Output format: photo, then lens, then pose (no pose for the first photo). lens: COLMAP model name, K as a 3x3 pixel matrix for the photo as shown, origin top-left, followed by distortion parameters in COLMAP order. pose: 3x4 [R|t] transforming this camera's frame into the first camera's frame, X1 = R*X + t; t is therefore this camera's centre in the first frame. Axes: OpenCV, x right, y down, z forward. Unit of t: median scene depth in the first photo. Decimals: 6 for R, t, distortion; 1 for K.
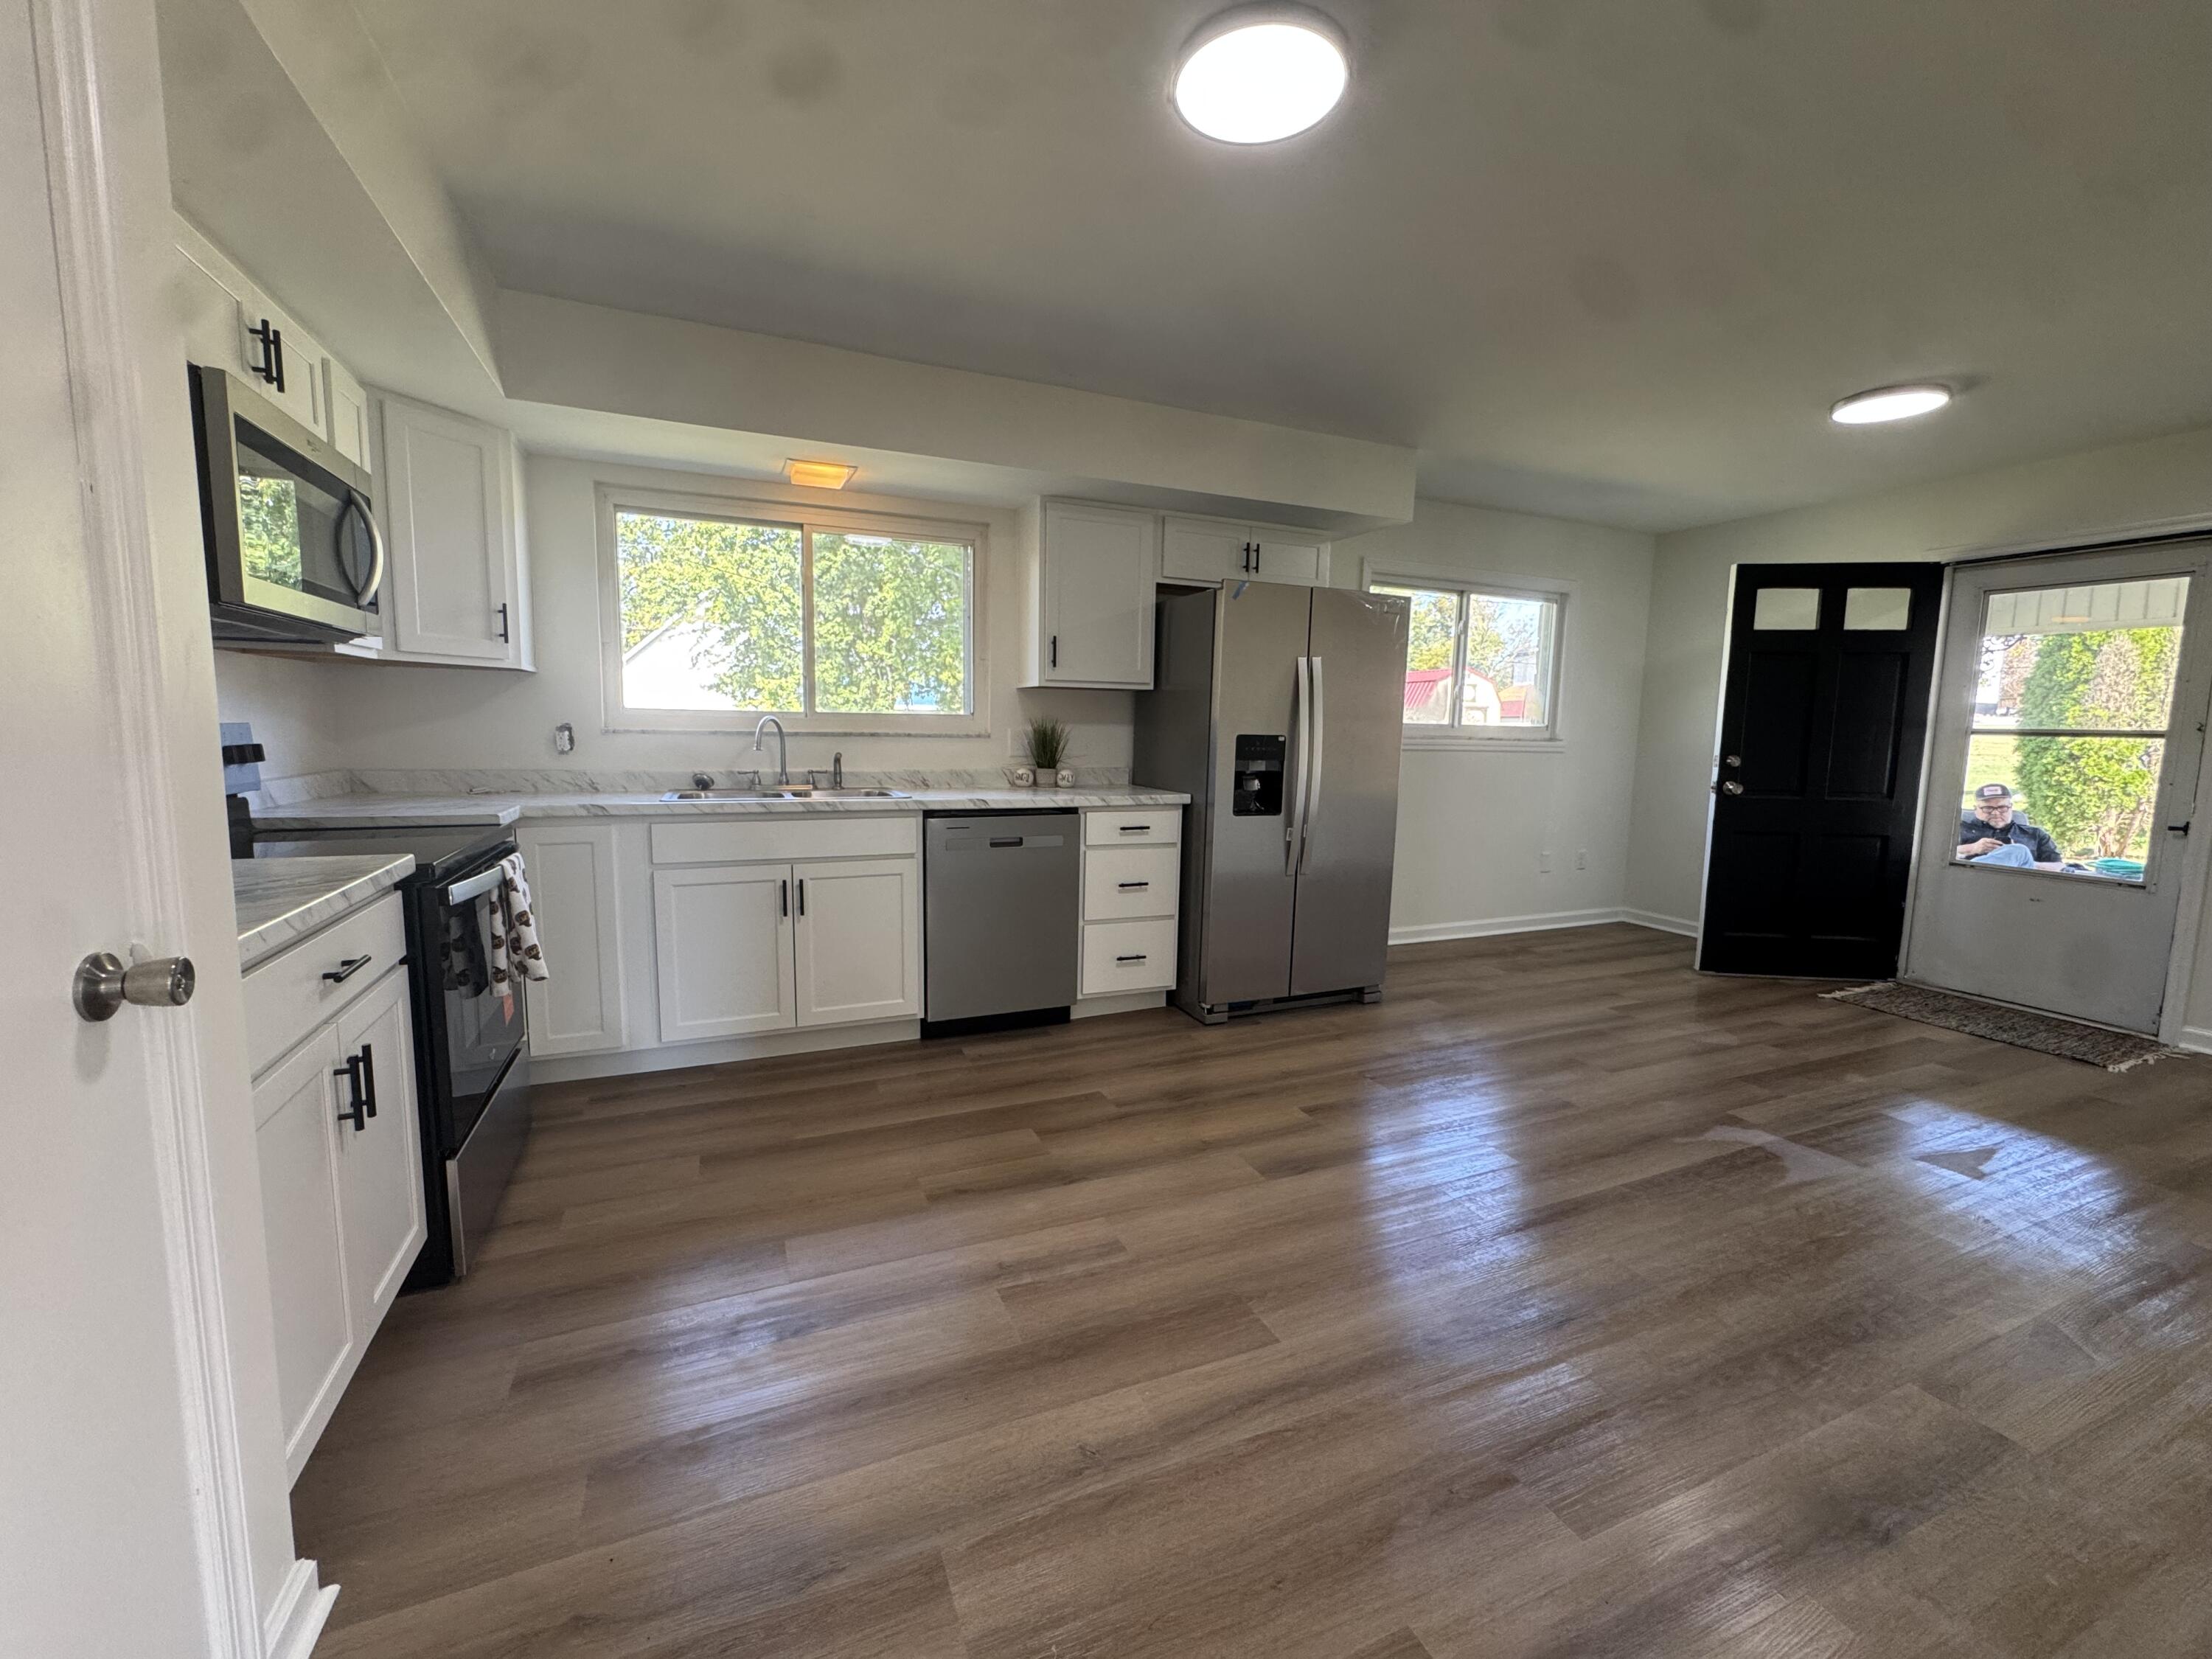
lens RADIAL K [[885.7, 0, 1101.6], [0, 885.7, 827.1], [0, 0, 1]] dist [-0.003654, 0.000200]
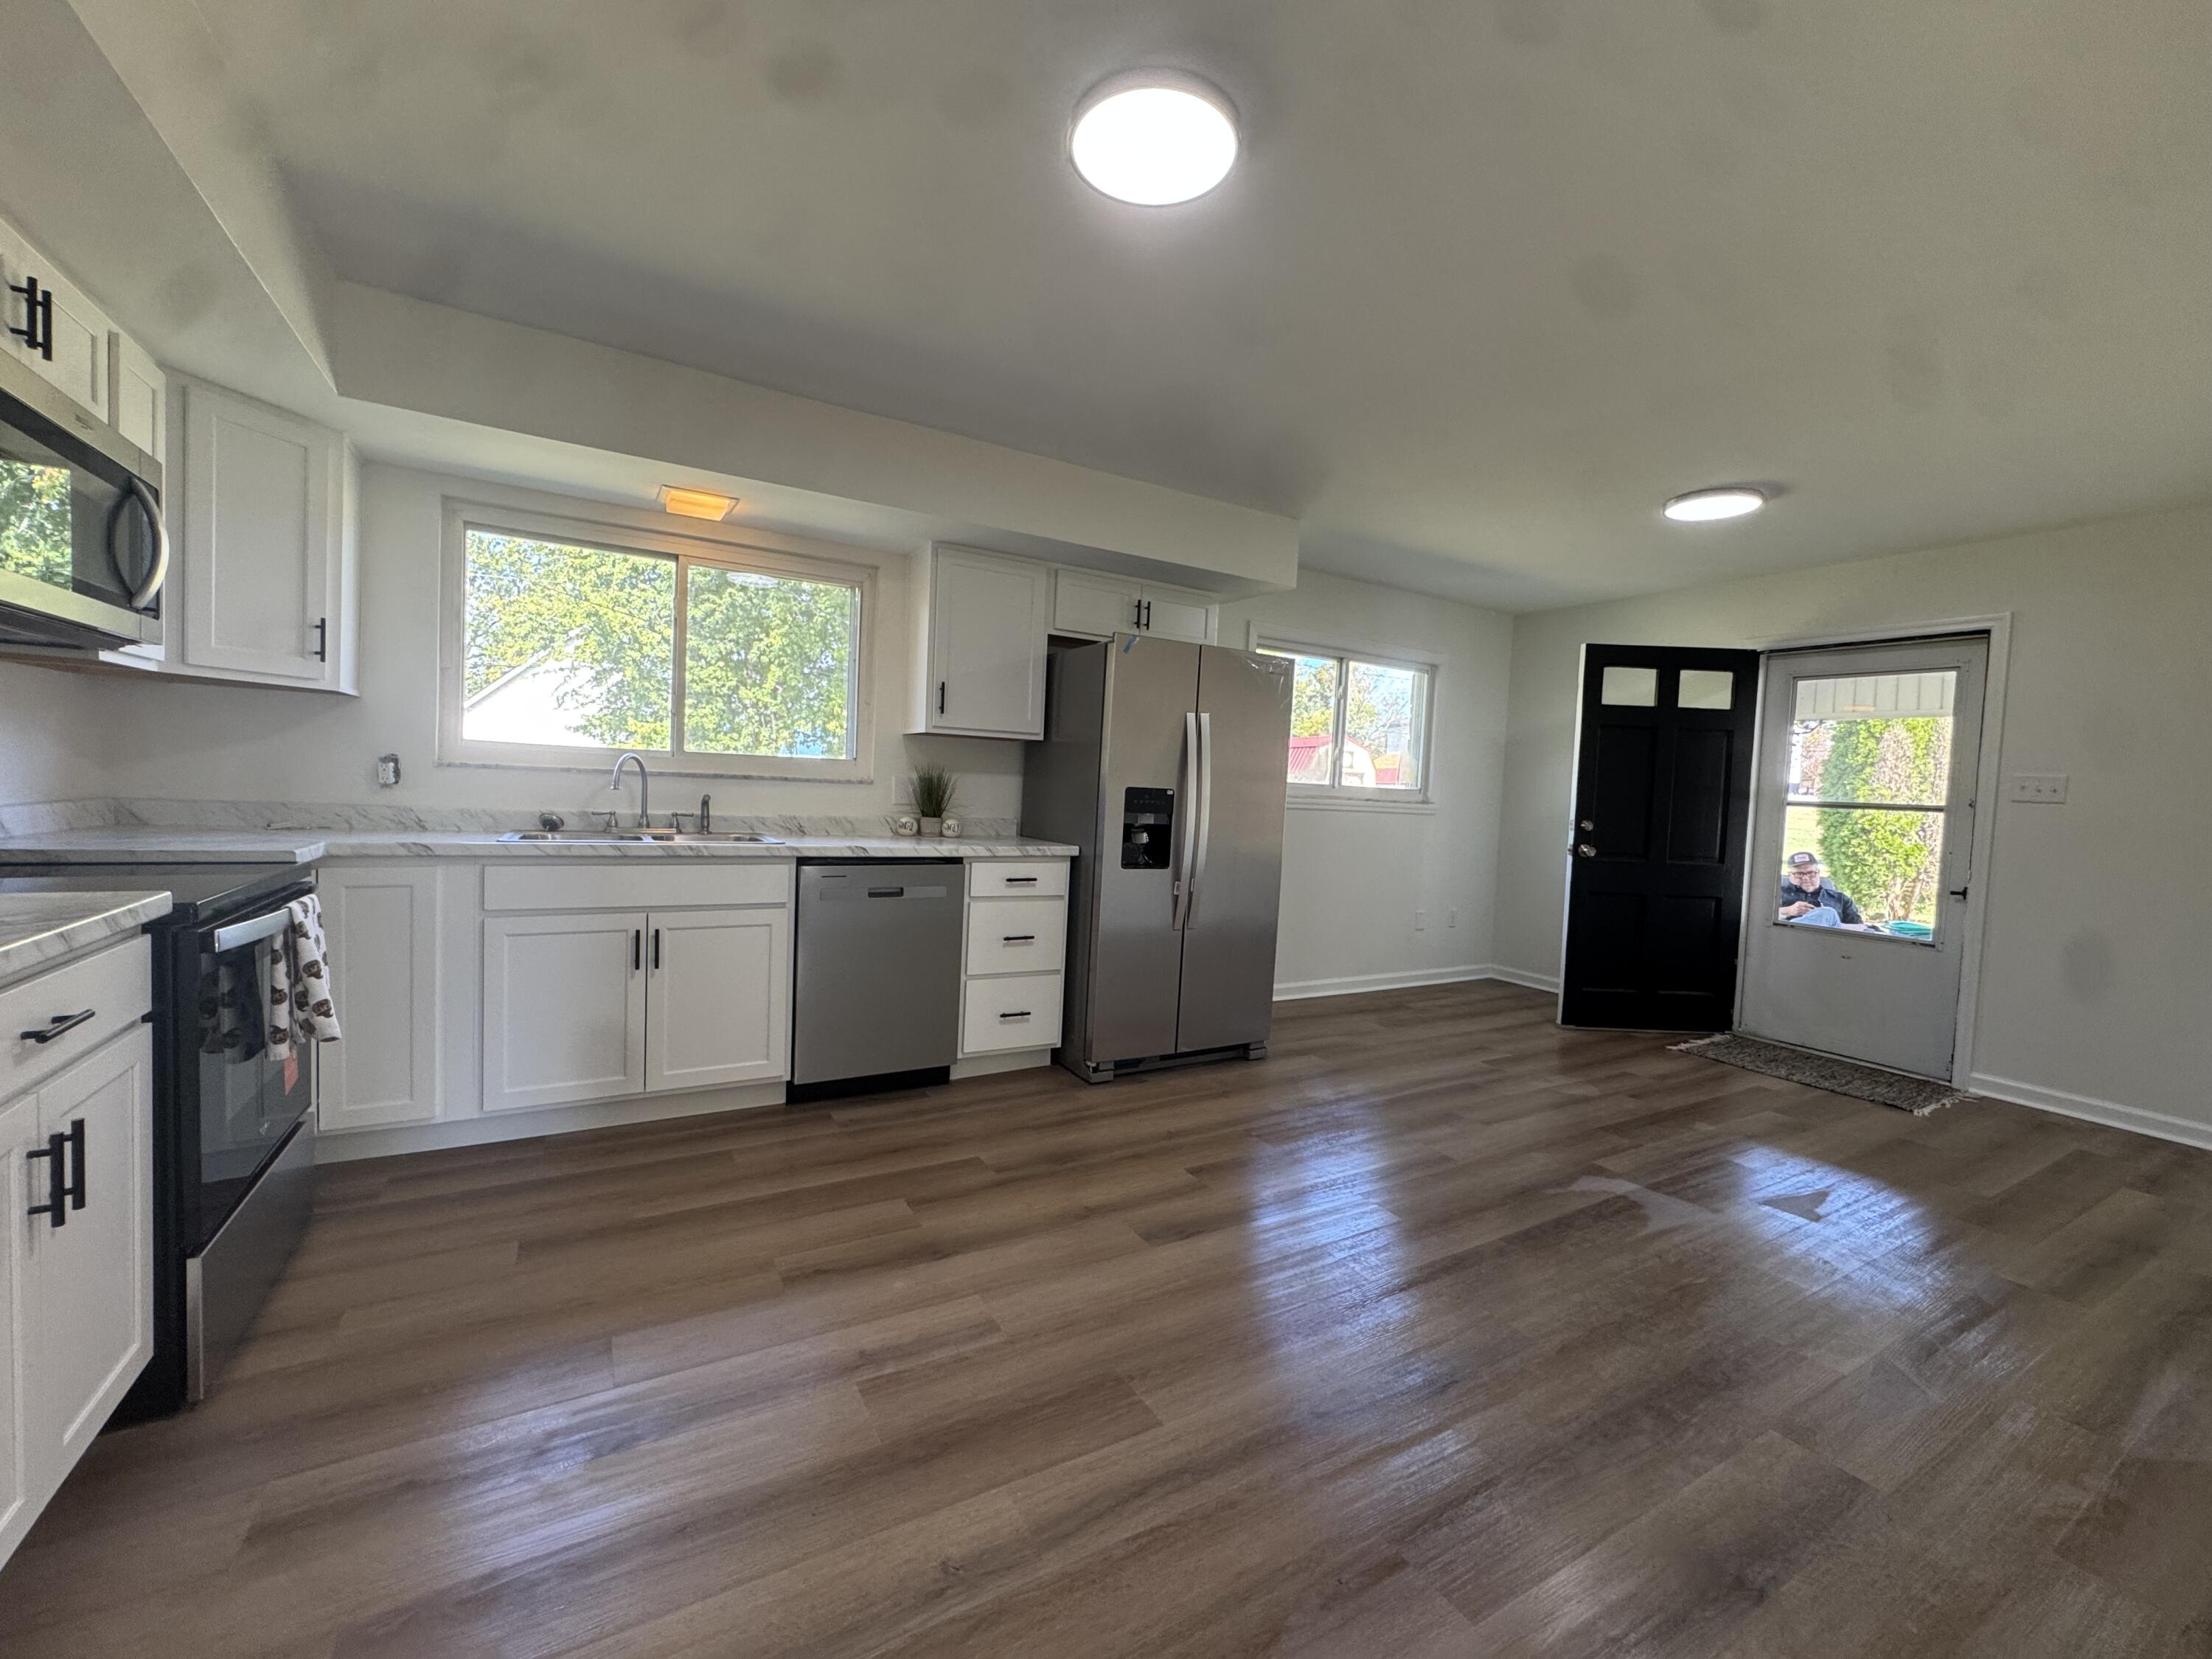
lens RADIAL K [[885.7, 0, 1101.6], [0, 885.7, 827.1], [0, 0, 1]] dist [-0.003654, 0.000200]
pose [[0.992271, 0.021257, 0.122255, 0.005019], [-0.013291, 0.997757, -0.065602, 0.006729], [-0.123376, 0.063470, 0.990328, 0.021668]]
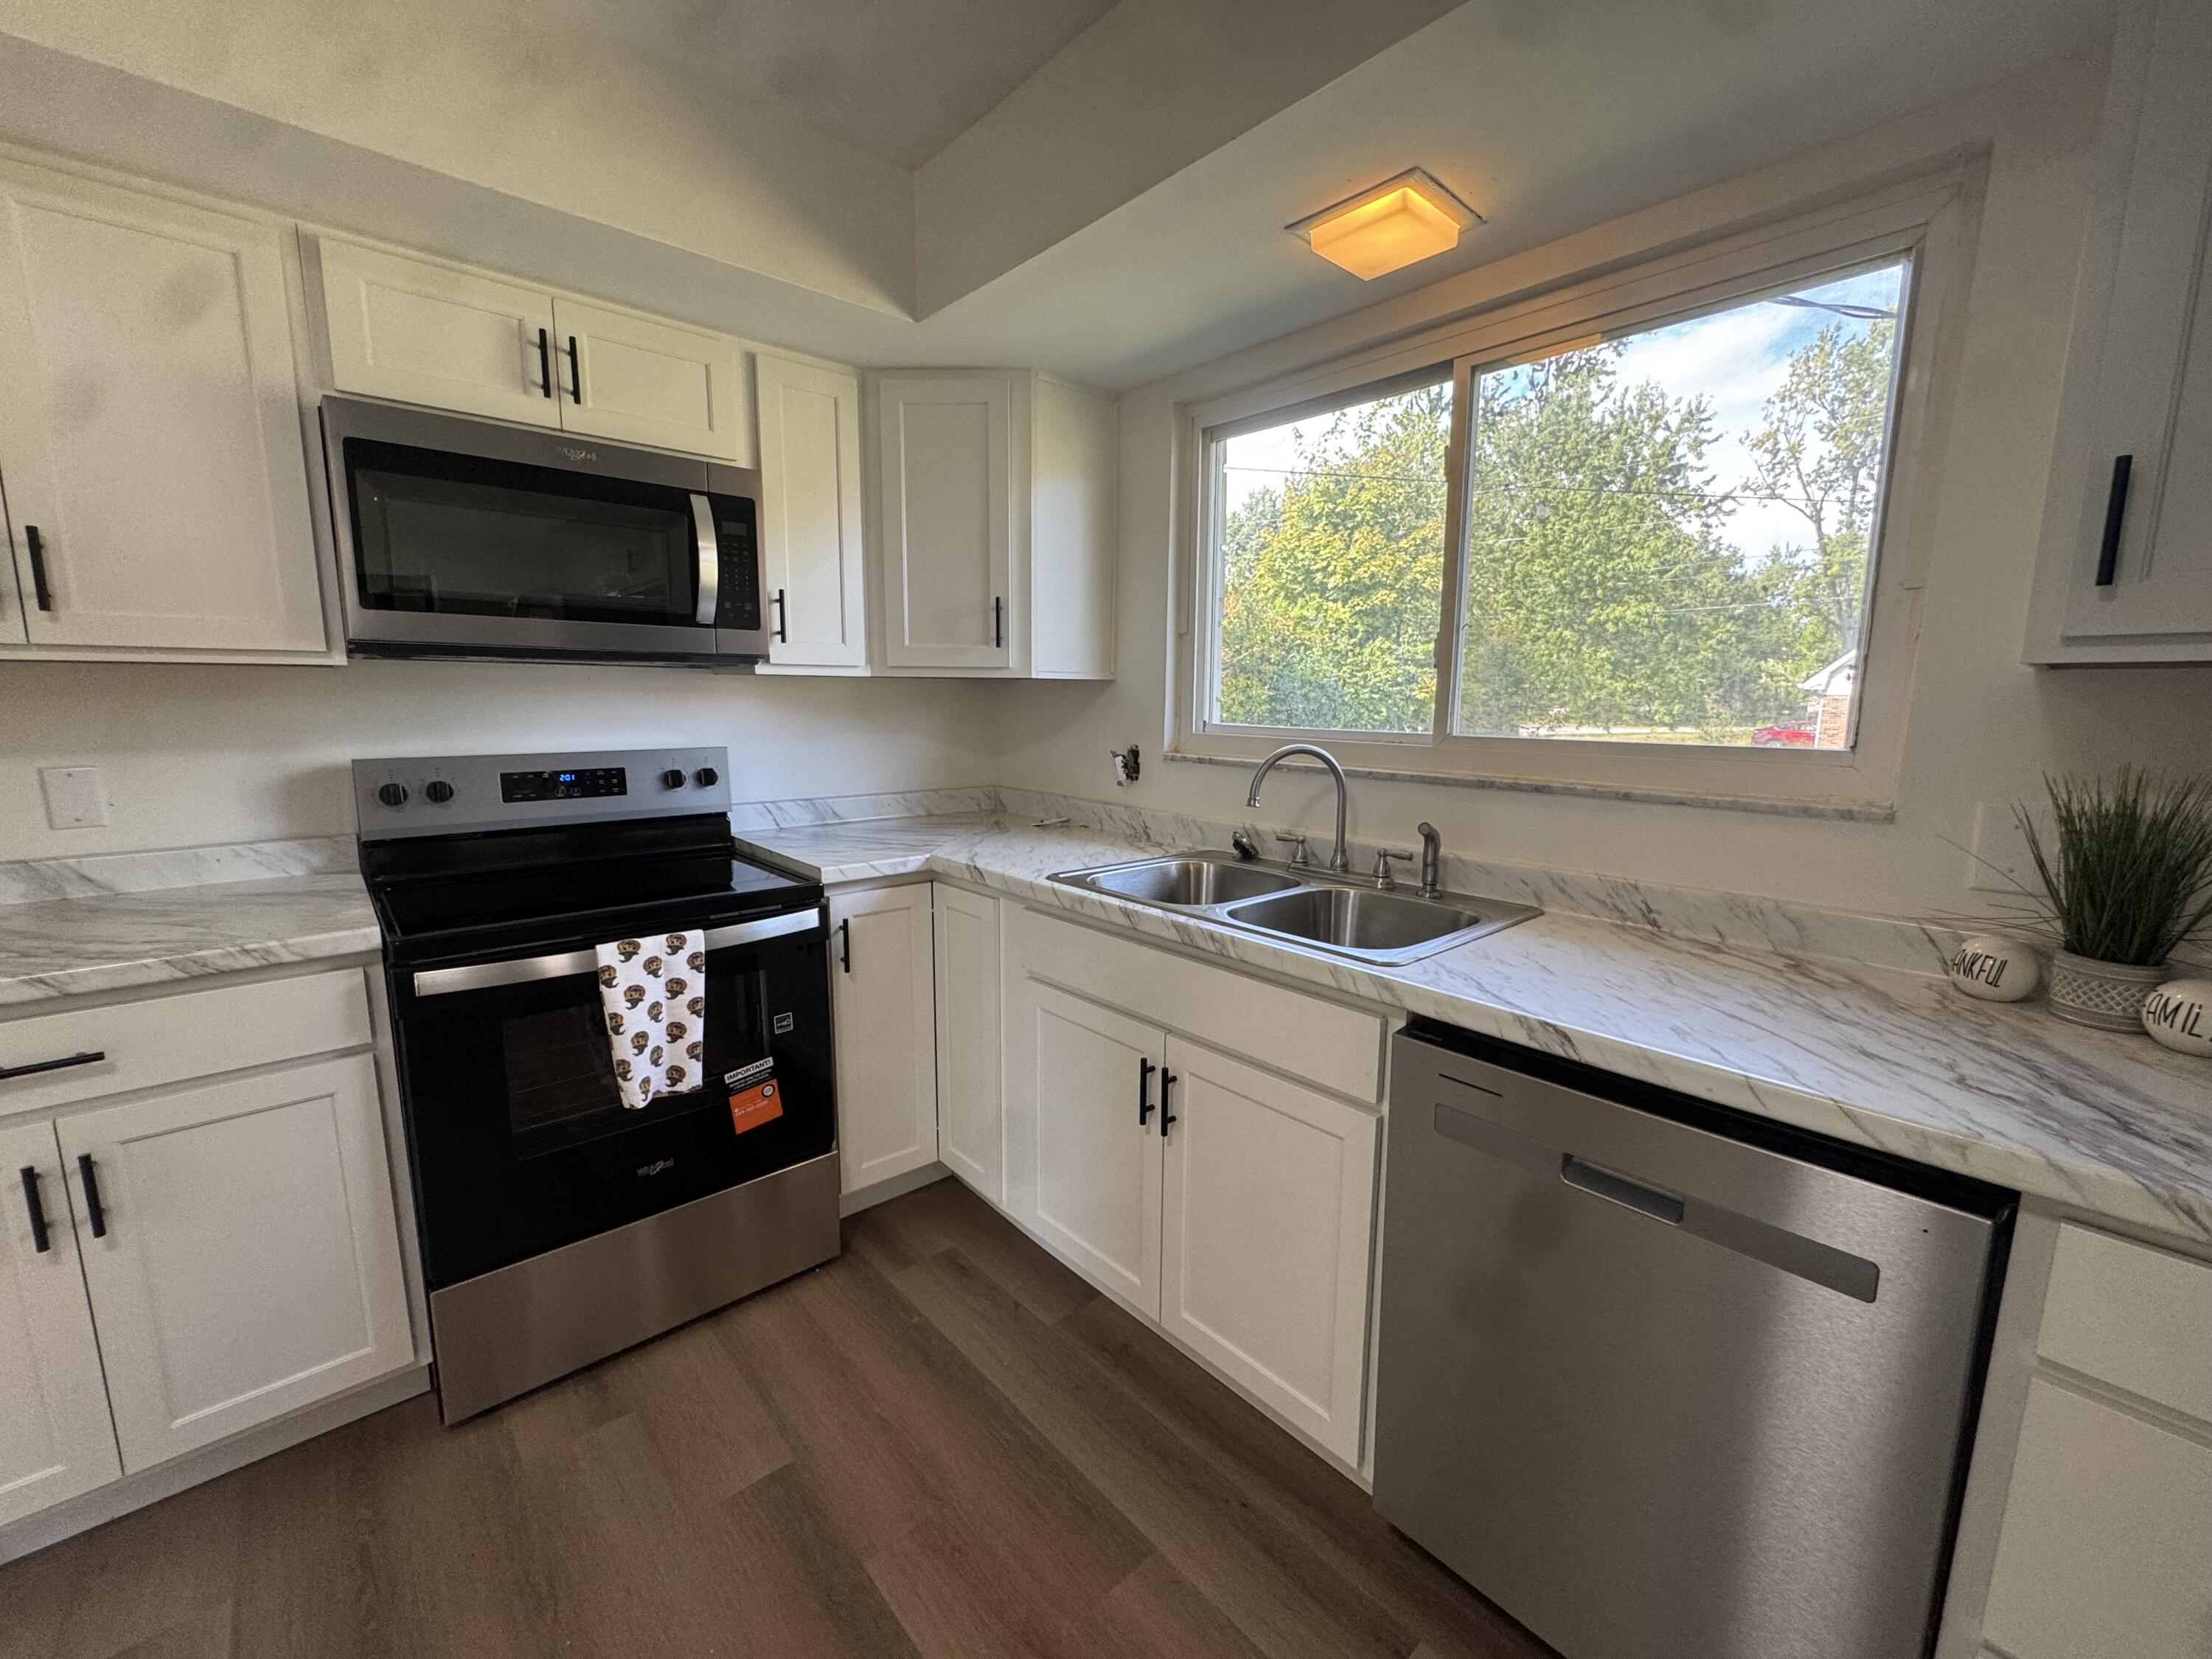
lens RADIAL K [[885.7, 0, 1101.6], [0, 885.7, 827.1], [0, 0, 1]] dist [-0.003654, 0.000200]
pose [[0.319275, 0.125020, -0.939379, 0.110144], [-0.112557, 0.989246, 0.093401, -0.117234], [0.940954, 0.075913, 0.329913, 0.738722]]
